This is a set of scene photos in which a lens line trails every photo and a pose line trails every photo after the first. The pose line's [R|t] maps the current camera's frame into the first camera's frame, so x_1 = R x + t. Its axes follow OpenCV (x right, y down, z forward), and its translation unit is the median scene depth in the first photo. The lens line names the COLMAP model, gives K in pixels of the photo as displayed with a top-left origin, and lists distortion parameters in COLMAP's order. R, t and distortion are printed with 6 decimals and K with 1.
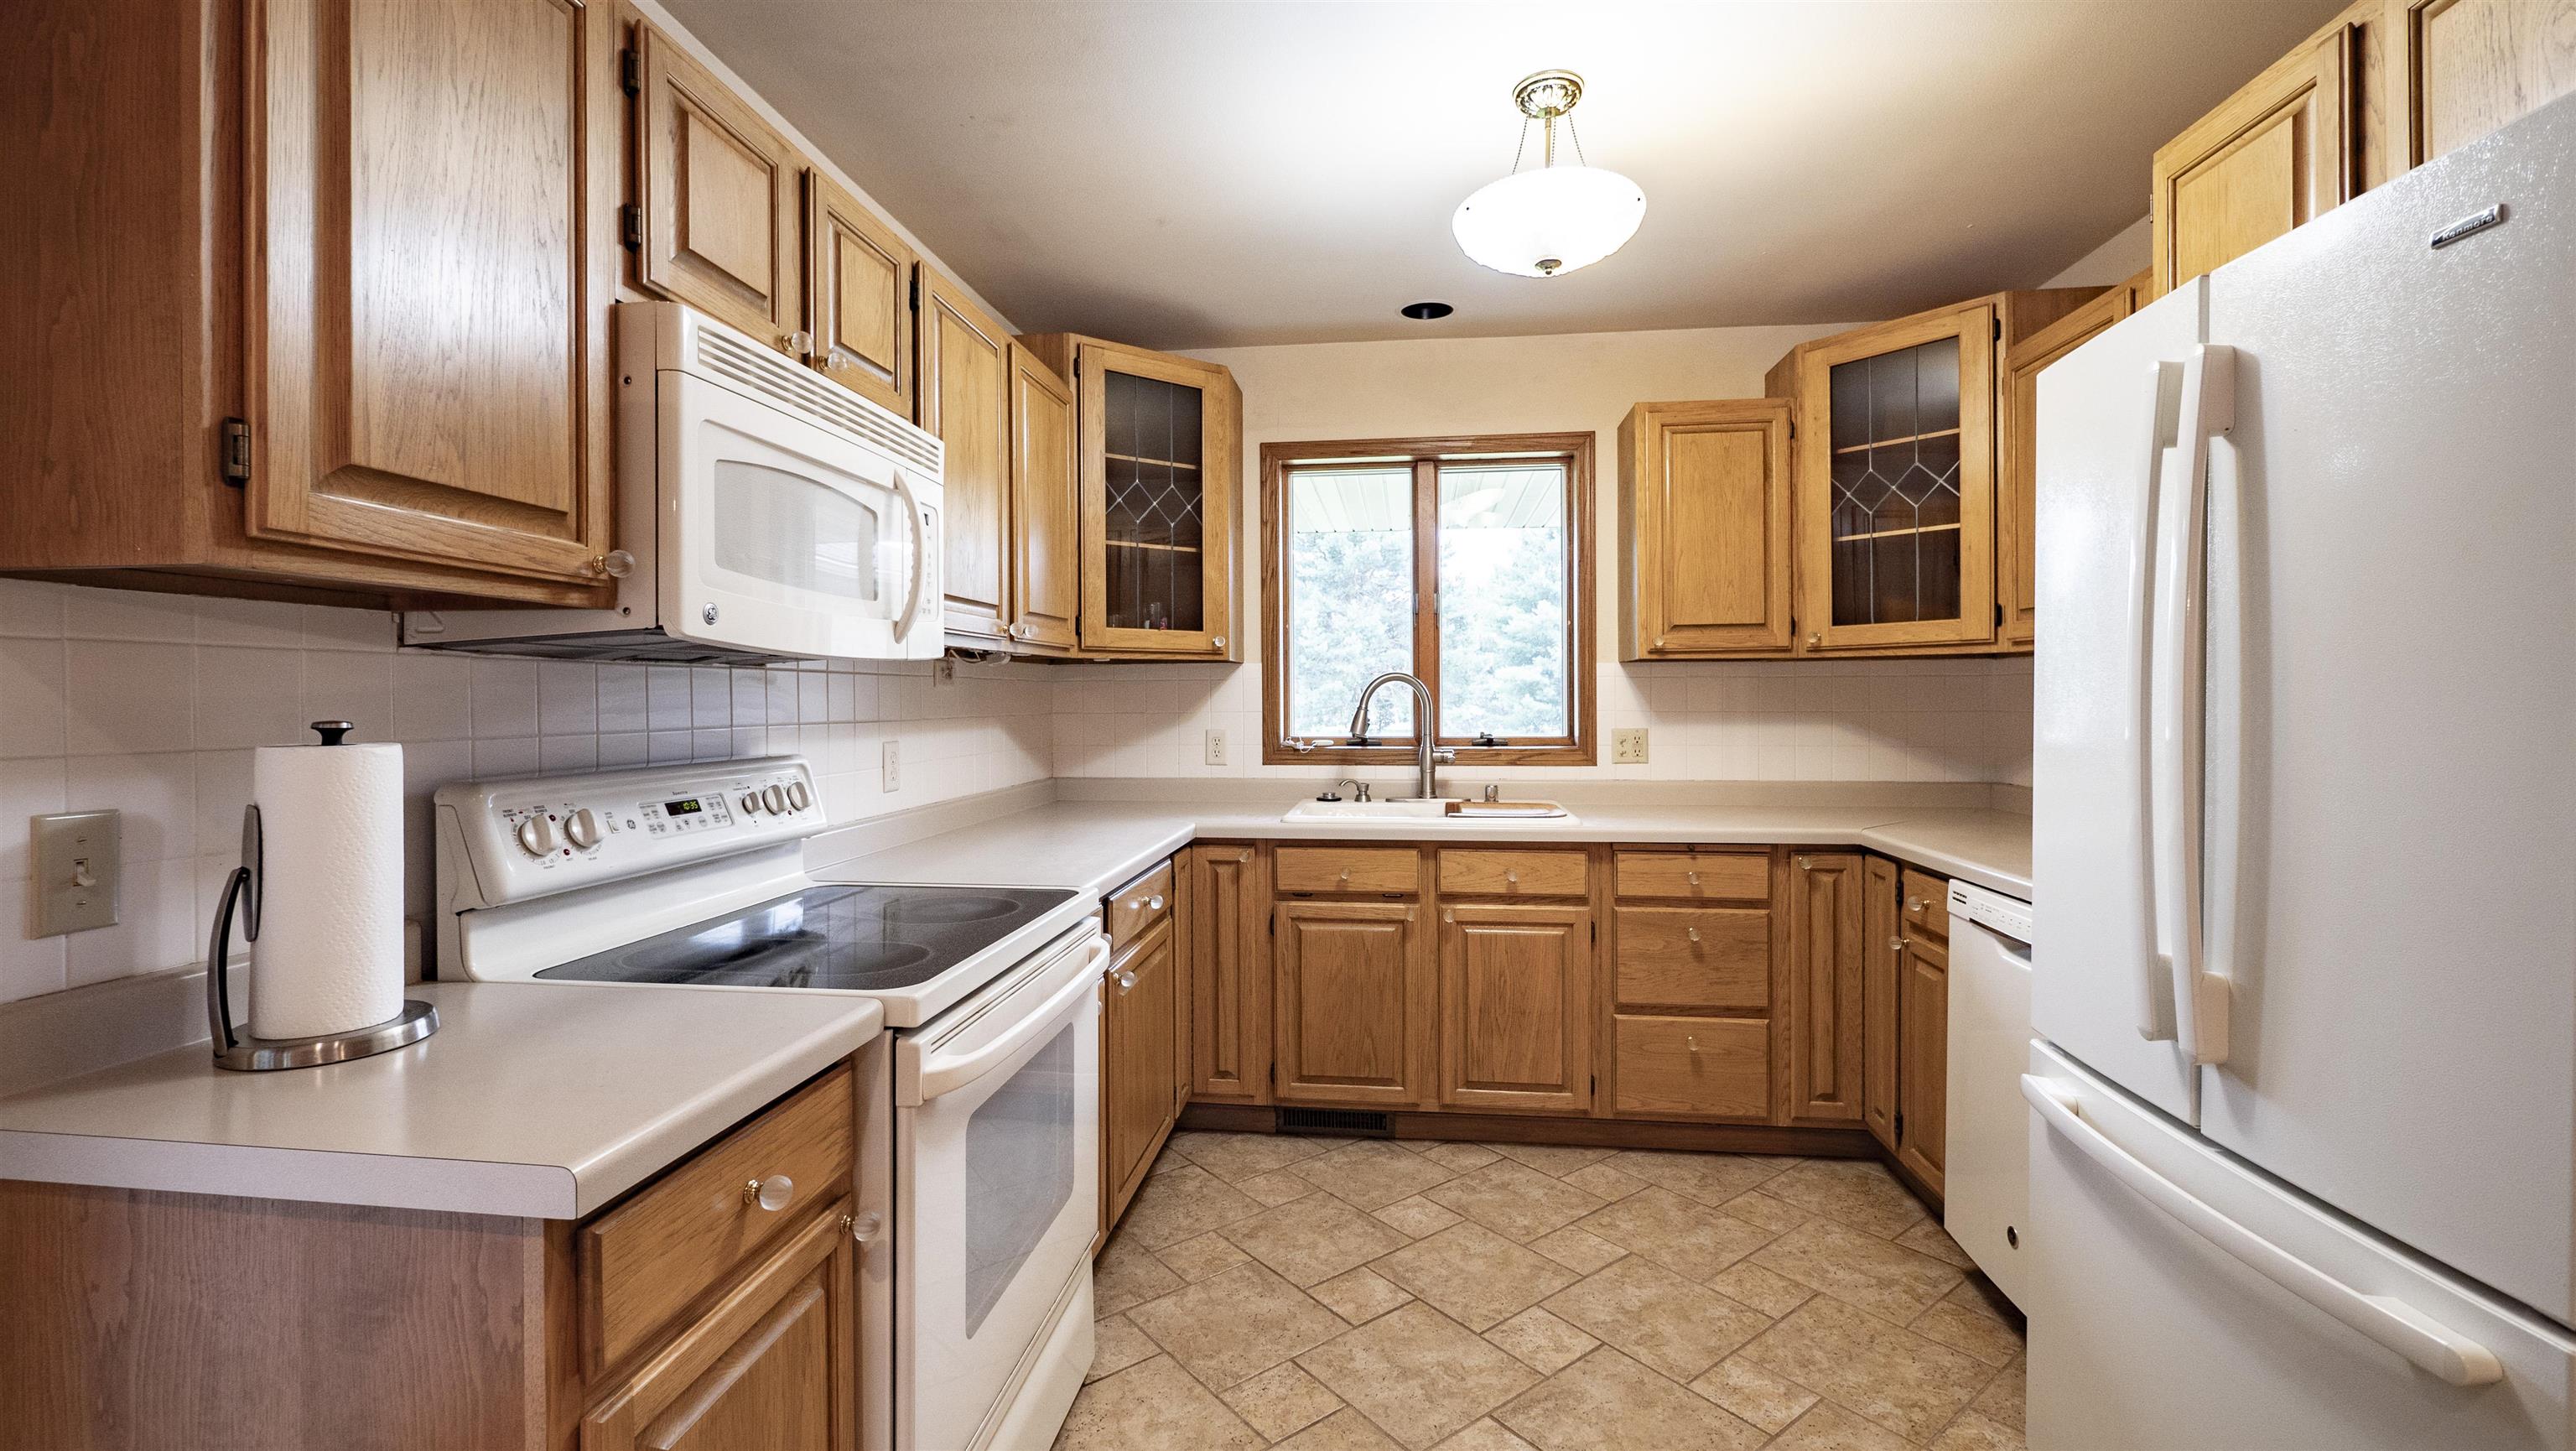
lens RADIAL K [[1092.5, 0, 1275.8], [0, 1092.5, 706.2], [0, 0, 1]] dist [-0.001450, -0.000437]
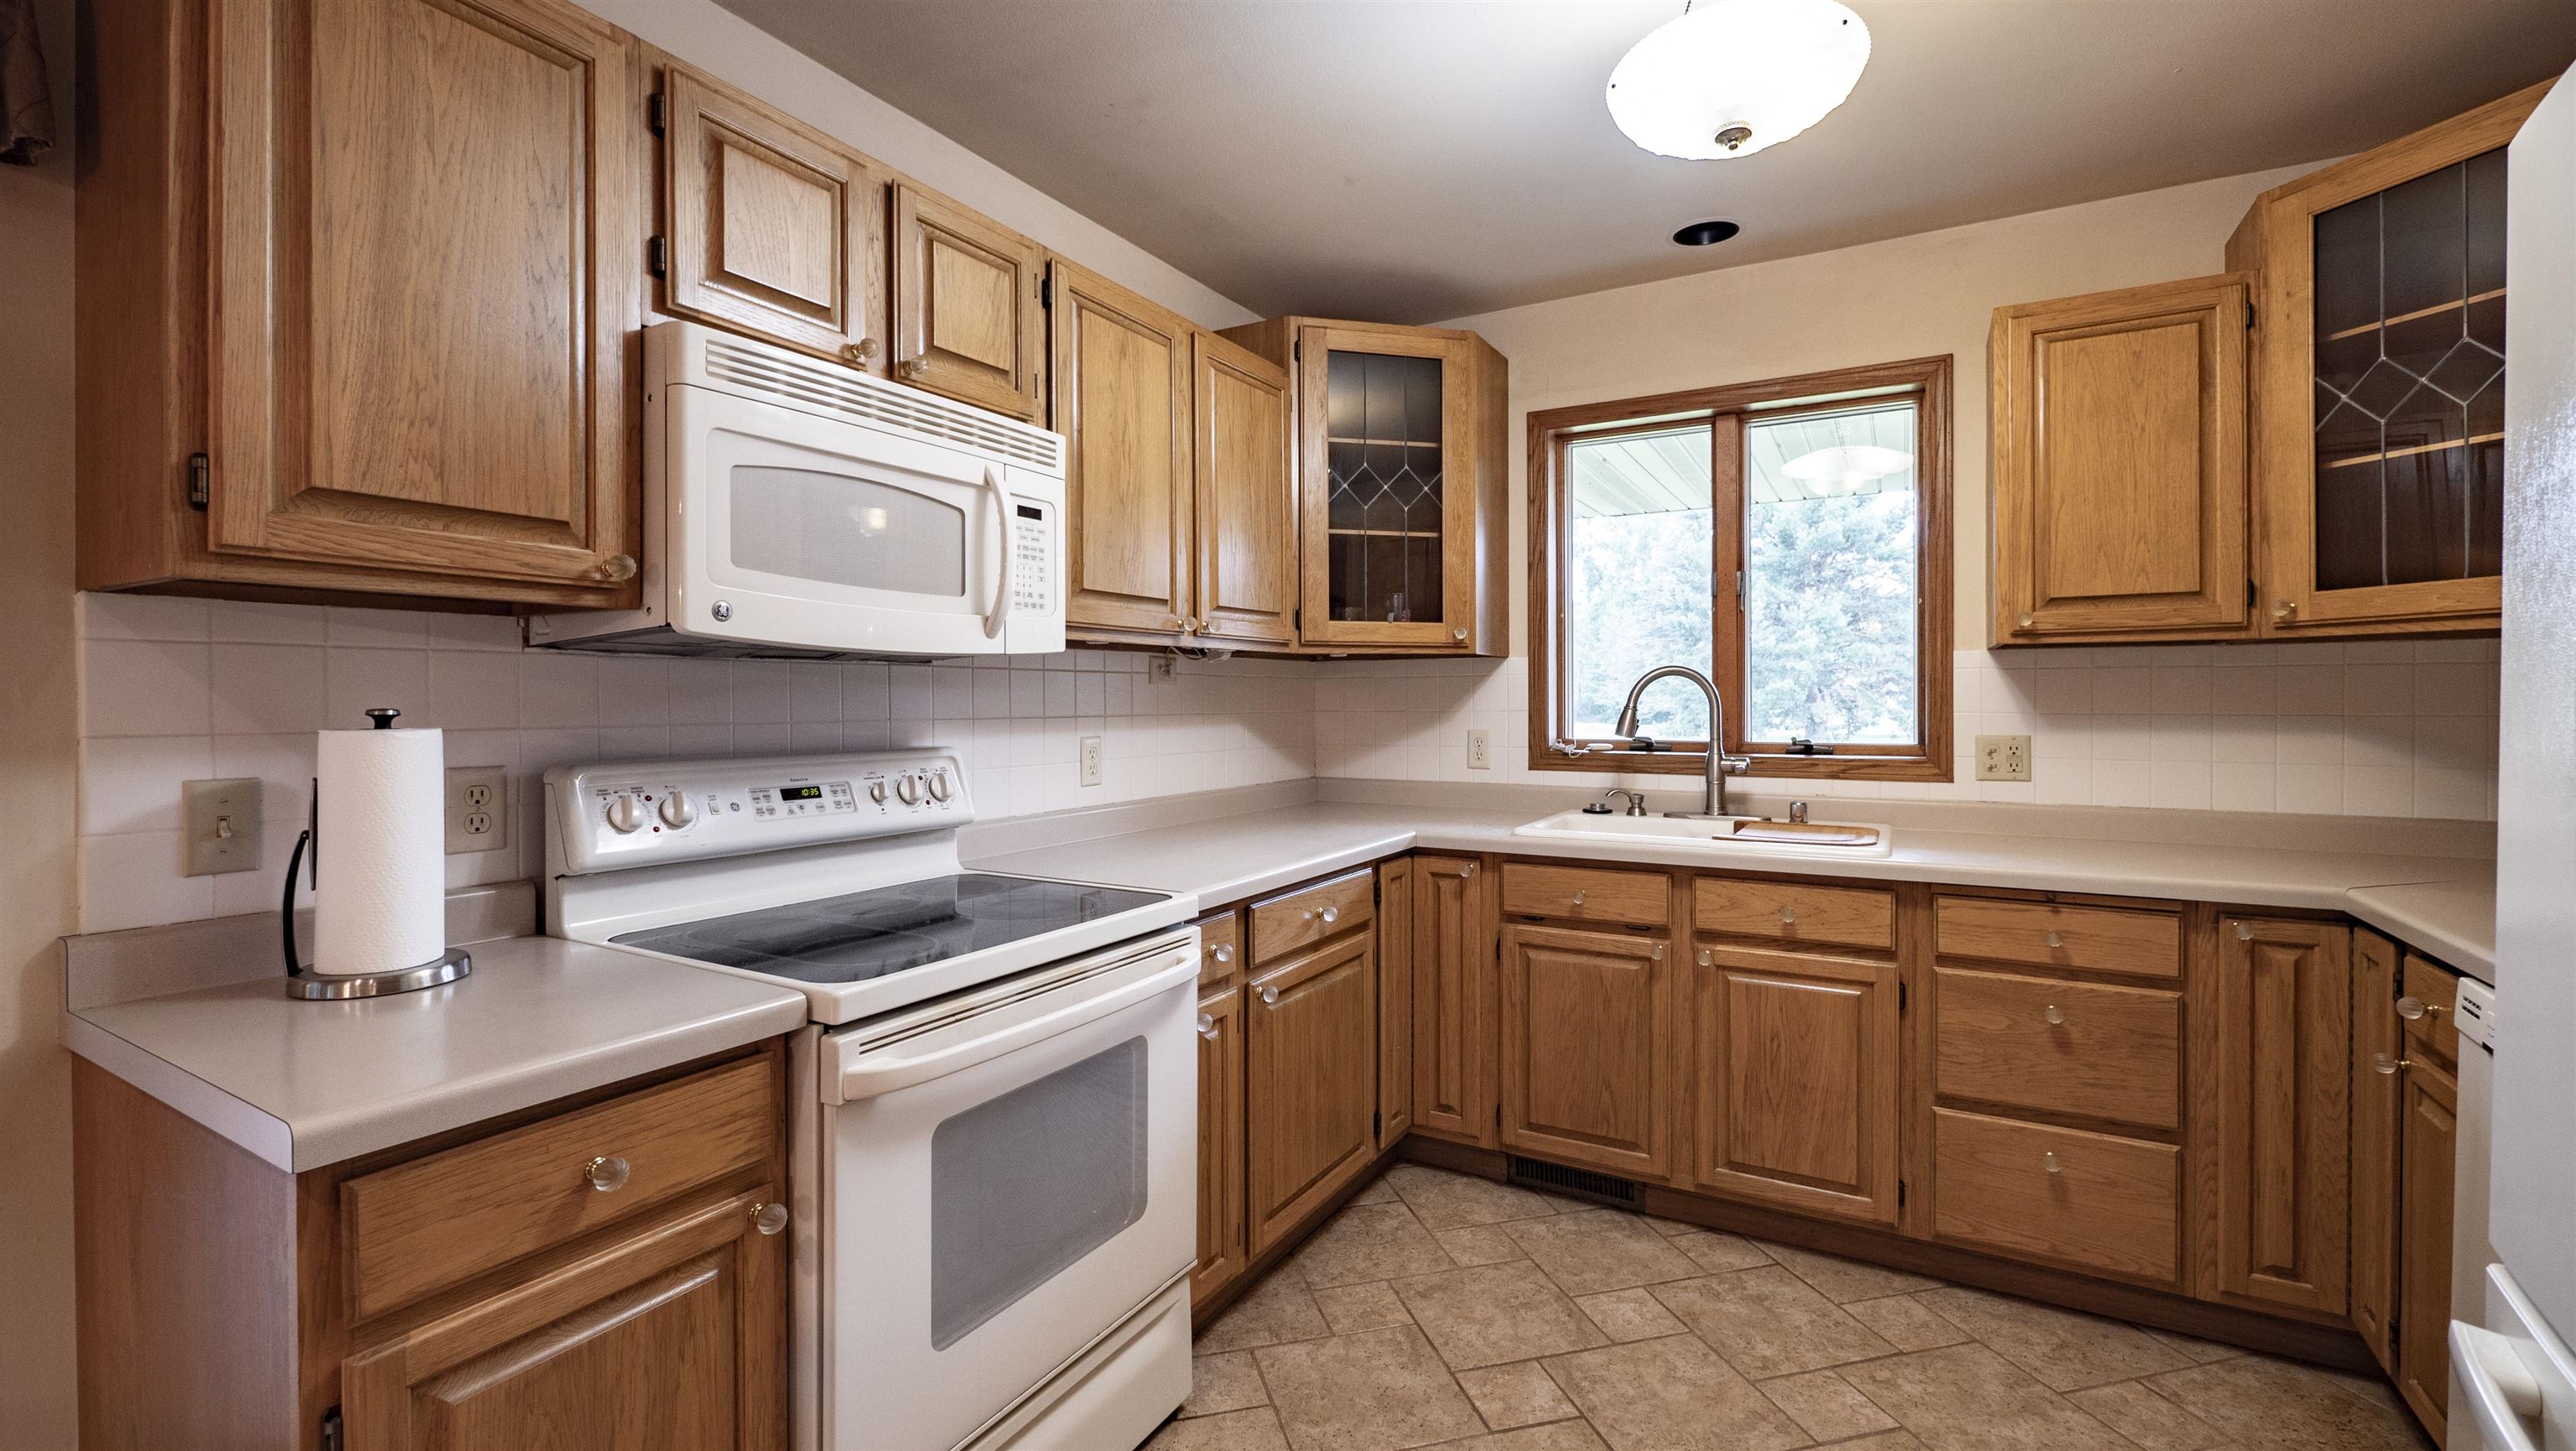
lens RADIAL K [[1092.5, 0, 1271.2], [0, 1092.5, 707.6], [0, 0, 1]] dist [-0.001450, -0.000437]
pose [[0.919204, 0.005382, -0.393744, 0.198794], [-0.004947, 0.999986, 0.002121, 0.002149], [0.393750, -0.000002, 0.919218, 0.120145]]
